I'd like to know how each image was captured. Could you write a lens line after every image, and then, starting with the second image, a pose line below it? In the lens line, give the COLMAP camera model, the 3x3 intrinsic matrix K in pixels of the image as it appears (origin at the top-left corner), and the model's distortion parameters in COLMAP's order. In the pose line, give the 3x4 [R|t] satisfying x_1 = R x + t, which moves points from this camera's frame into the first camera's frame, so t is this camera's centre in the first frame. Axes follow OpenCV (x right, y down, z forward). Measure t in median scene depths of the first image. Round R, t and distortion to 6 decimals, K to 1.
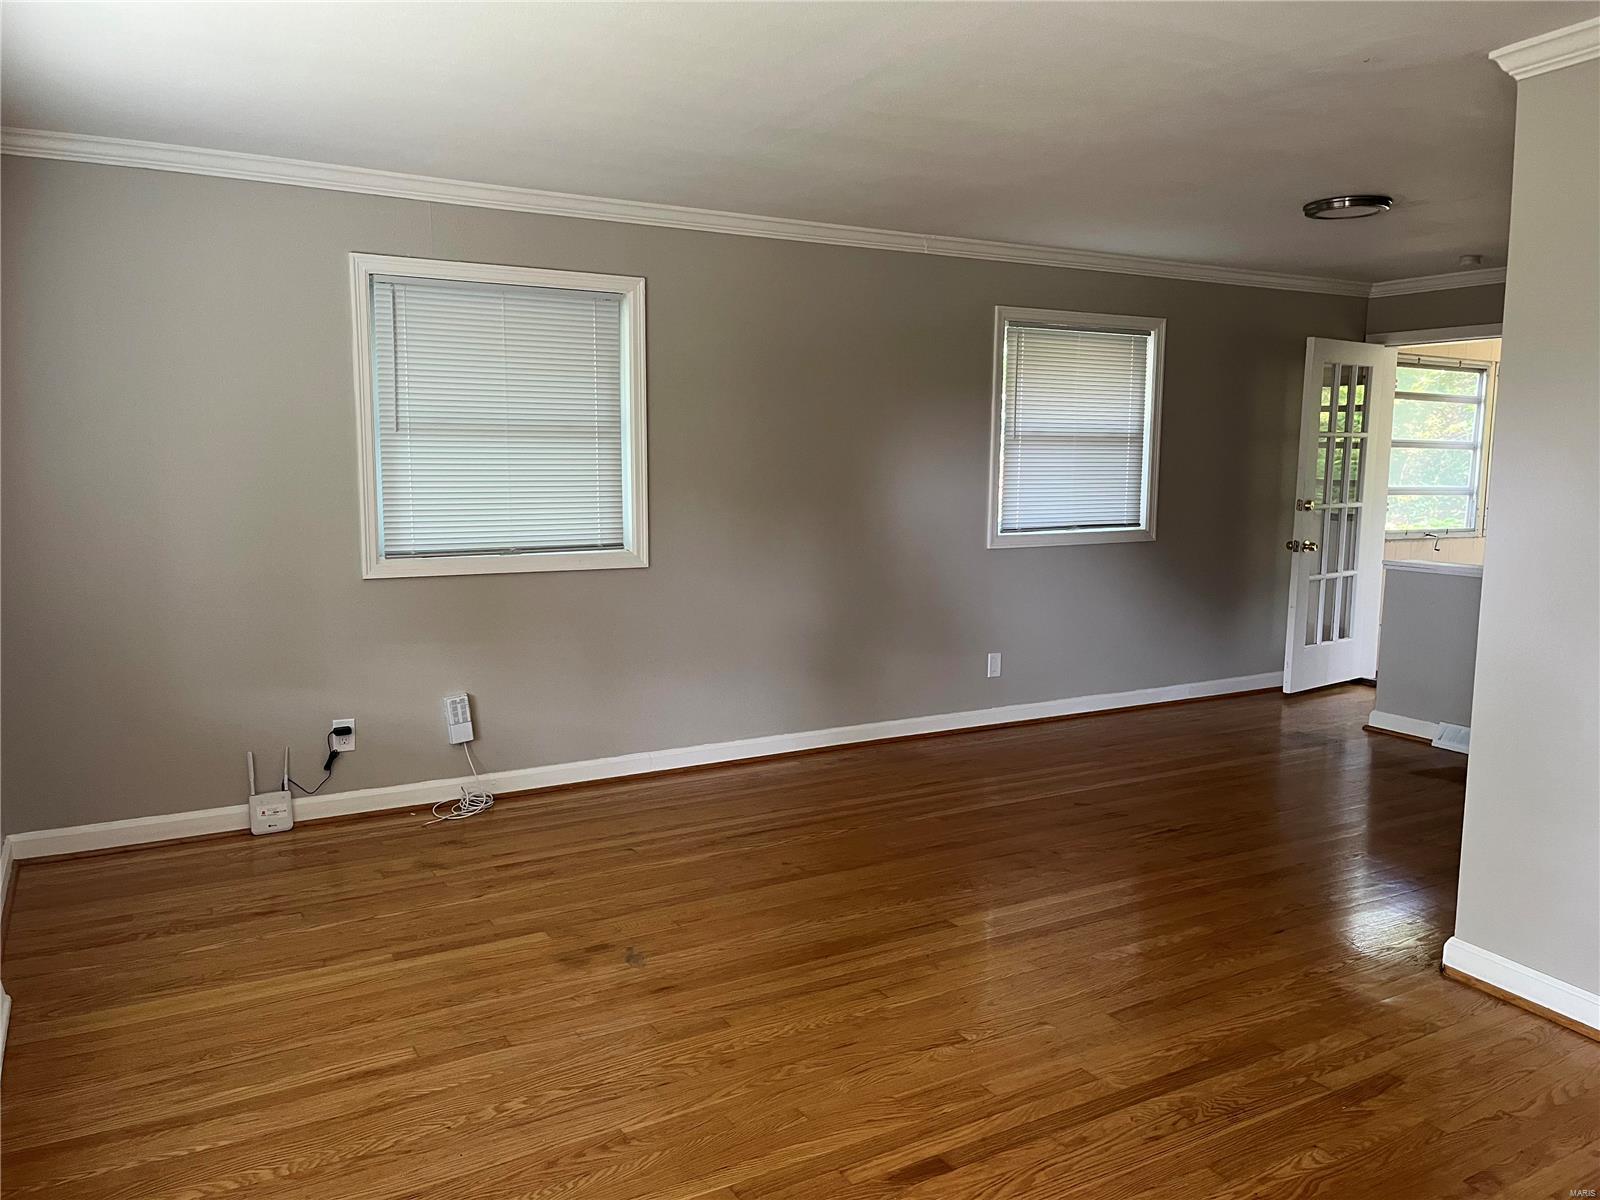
lens RADIAL K [[1207.6, 0, 797.9], [0, 1207.6, 603.0], [0, 0, 1]] dist [0.034077, -0.036038]
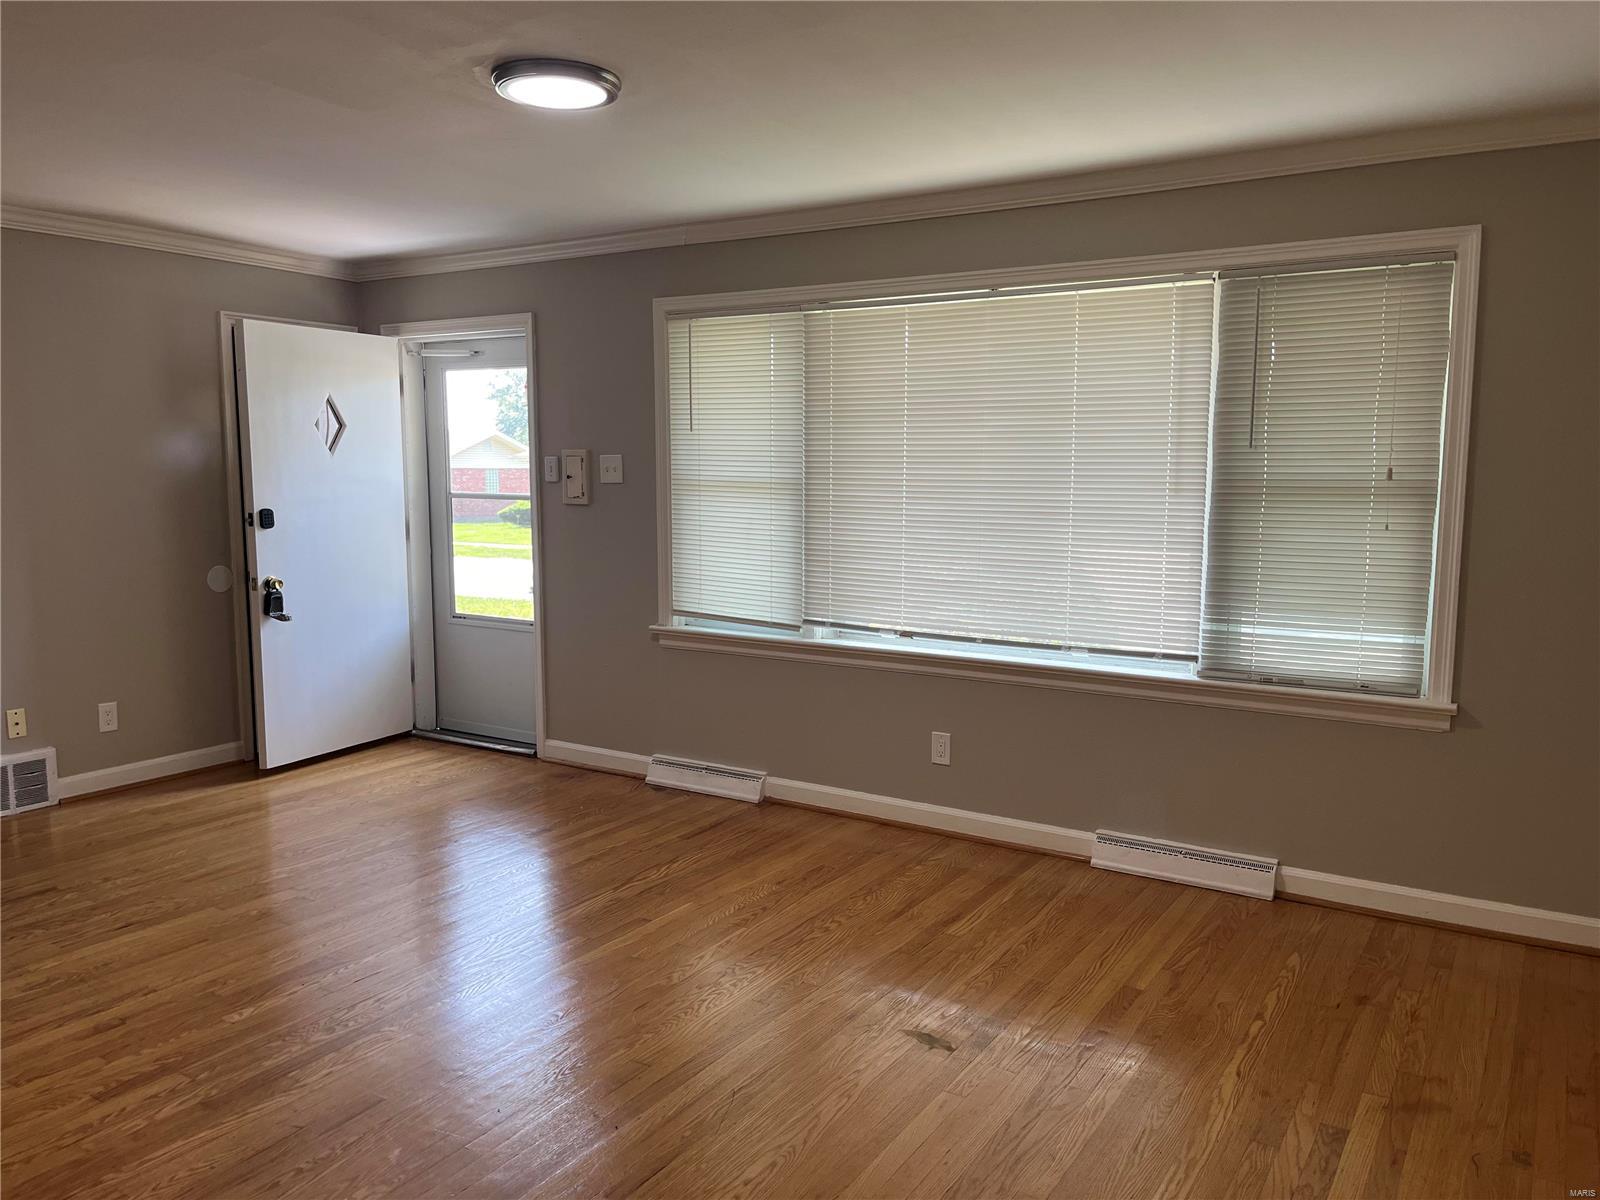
lens RADIAL K [[1207.6, 0, 792.7], [0, 1207.6, 604.1], [0, 0, 1]] dist [0.034077, -0.036038]
pose [[-0.885994, 0.050943, -0.460889, 0.236651], [-0.062895, 0.971558, 0.228295, -0.147120], [0.459411, 0.231255, -0.857591, 1.123199]]
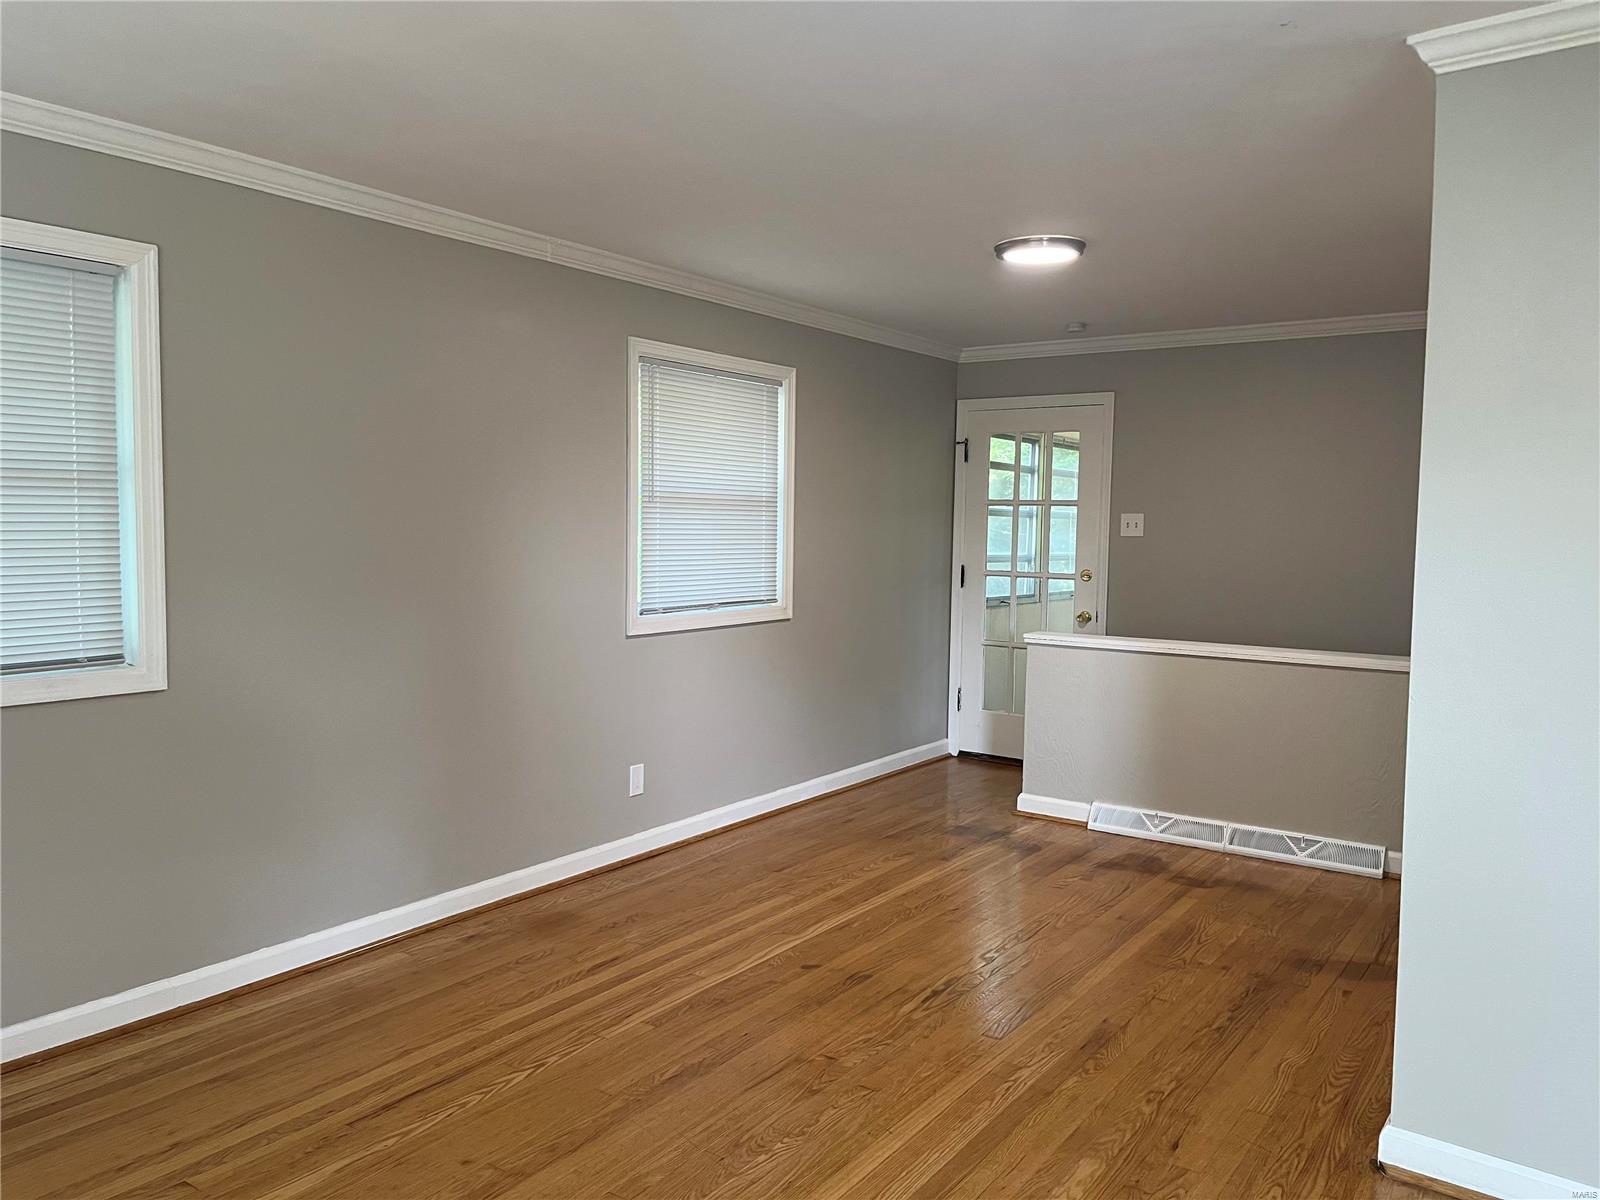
lens RADIAL K [[1207.6, 0, 793.8], [0, 1207.6, 594.2], [0, 0, 1]] dist [0.034077, -0.036038]
pose [[0.906416, -0.020377, 0.421894, -0.094718], [0.045505, 0.997733, -0.049575, -0.033266], [-0.419927, 0.064134, 0.905289, 0.270951]]
